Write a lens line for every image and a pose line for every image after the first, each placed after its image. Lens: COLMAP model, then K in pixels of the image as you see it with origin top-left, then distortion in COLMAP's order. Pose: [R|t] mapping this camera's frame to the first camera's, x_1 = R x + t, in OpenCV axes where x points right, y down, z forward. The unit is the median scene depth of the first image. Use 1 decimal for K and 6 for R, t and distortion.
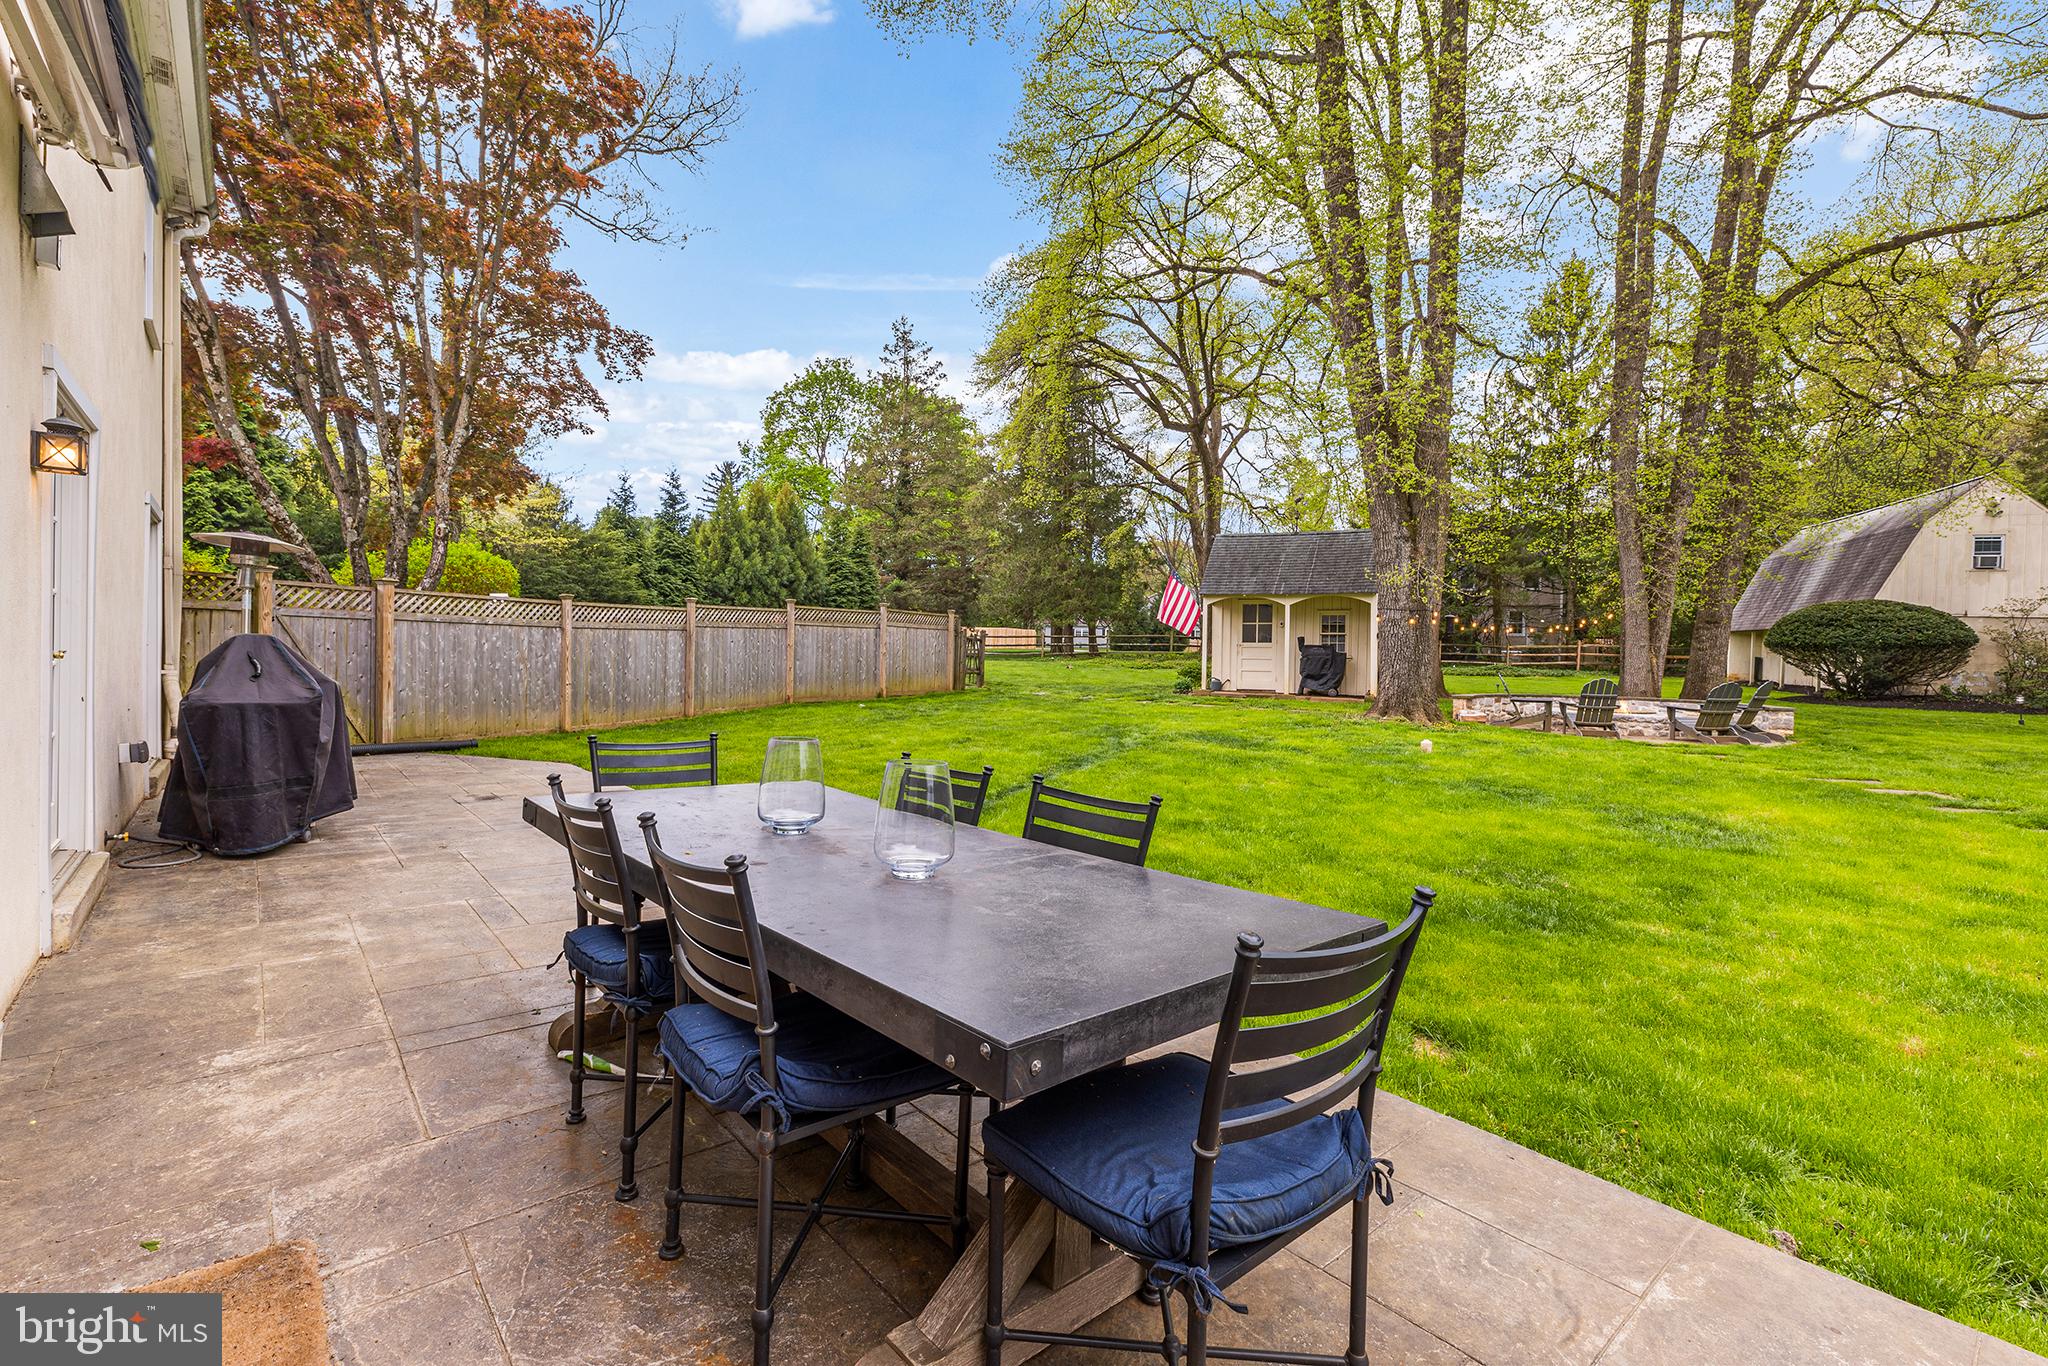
lens RADIAL K [[904.2, 0, 1024.8], [0, 904.2, 673.3], [0, 0, 1]] dist [0.000830, -0.000100]
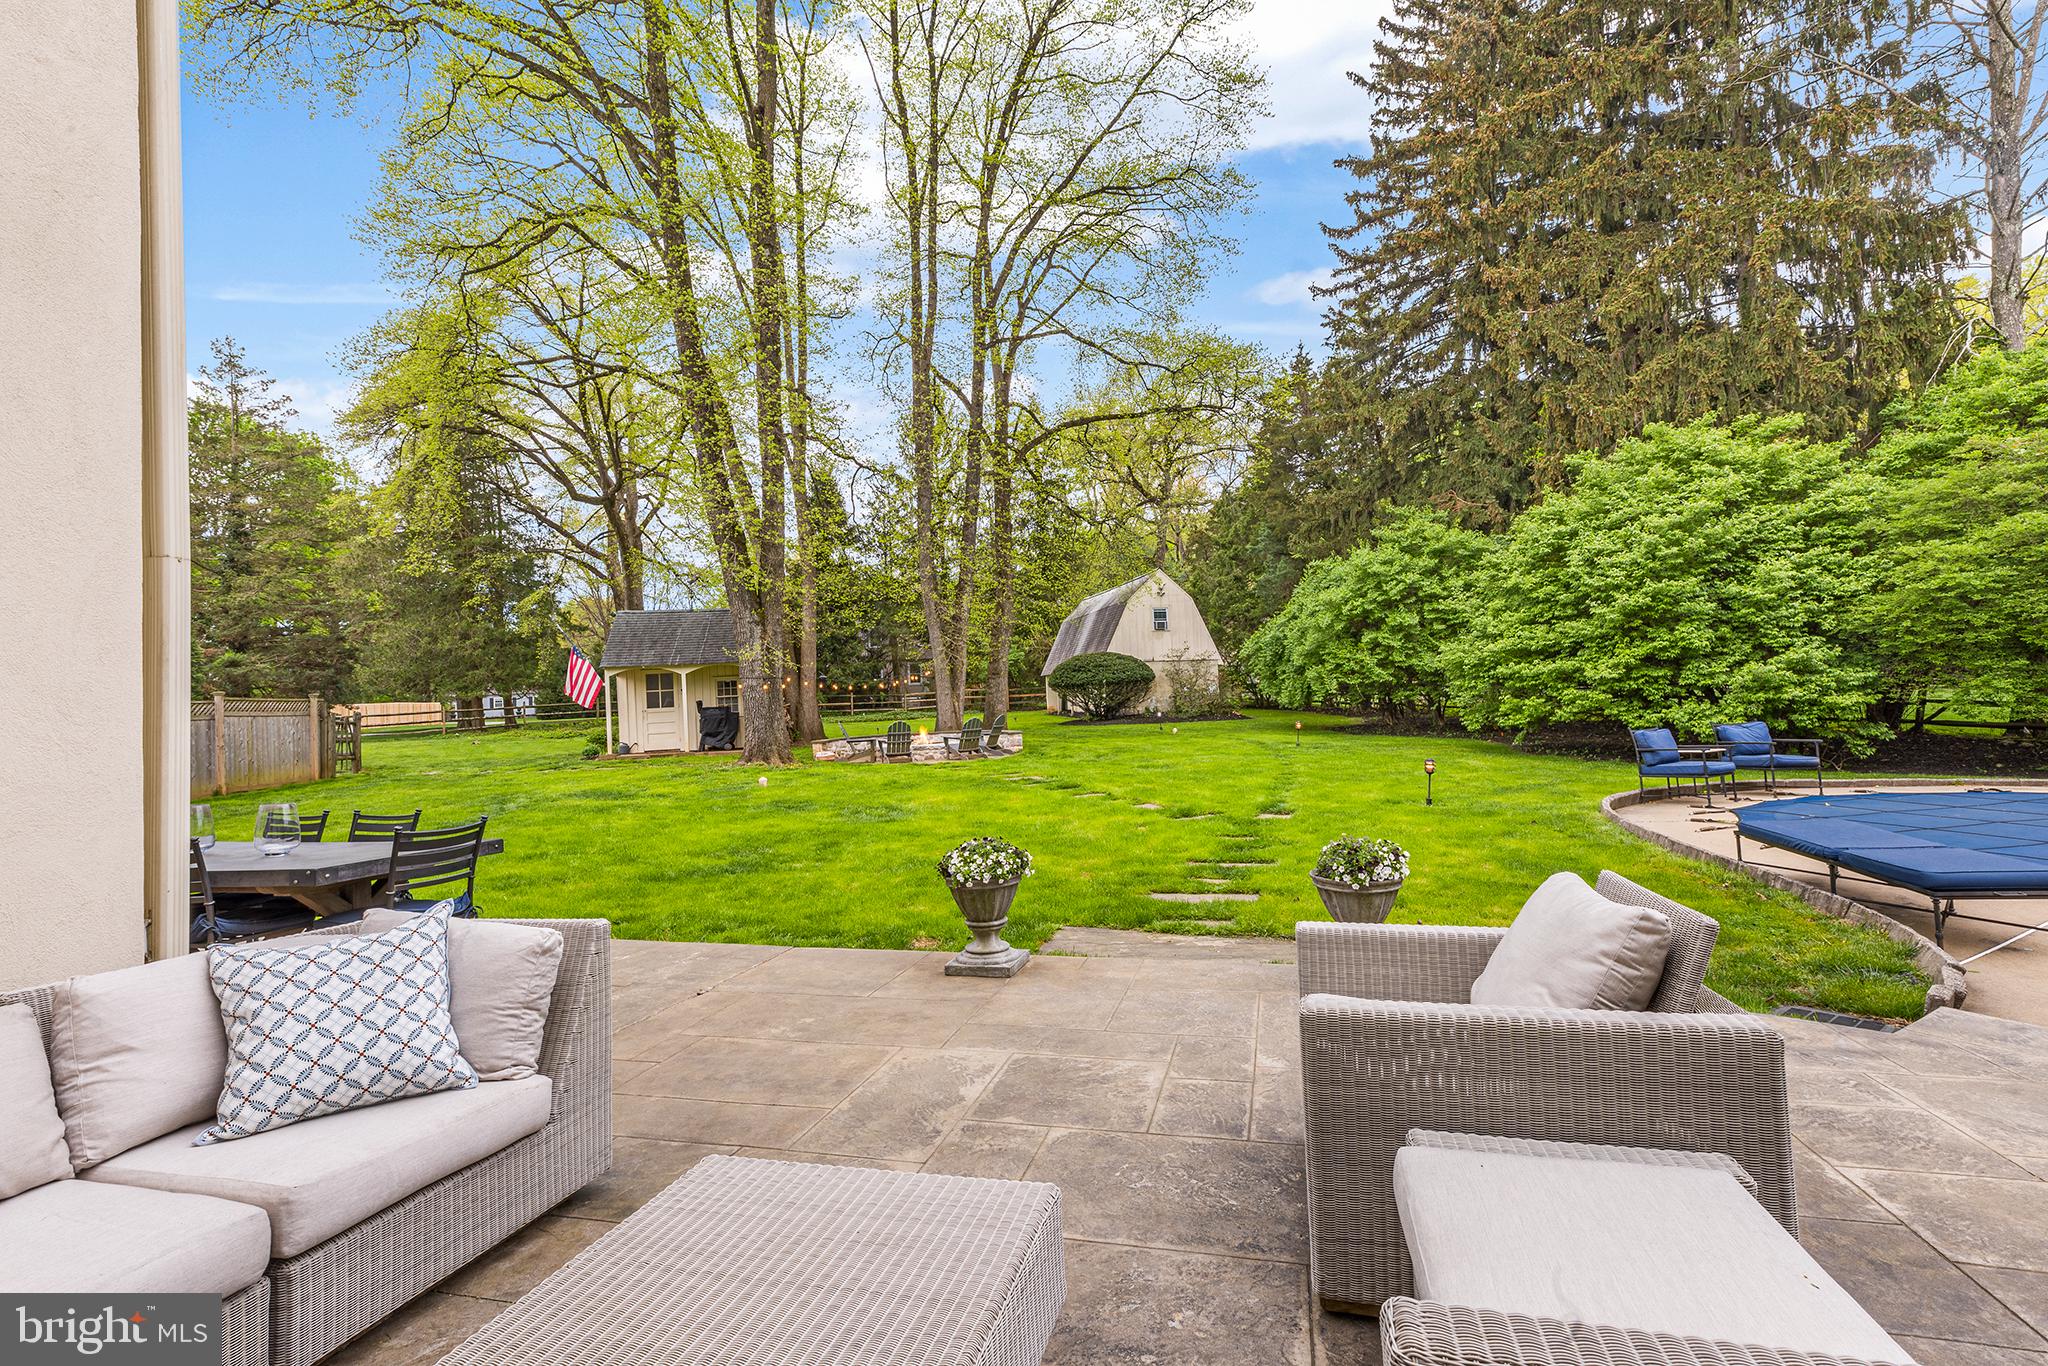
lens RADIAL K [[904.2, 0, 1024.8], [0, 904.2, 673.3], [0, 0, 1]] dist [0.000830, -0.000100]
pose [[0.834901, -0.041862, 0.548806, 0.012965], [0.075204, 0.996428, -0.038402, 0.000243], [-0.545239, 0.073334, 0.835067, -0.116056]]
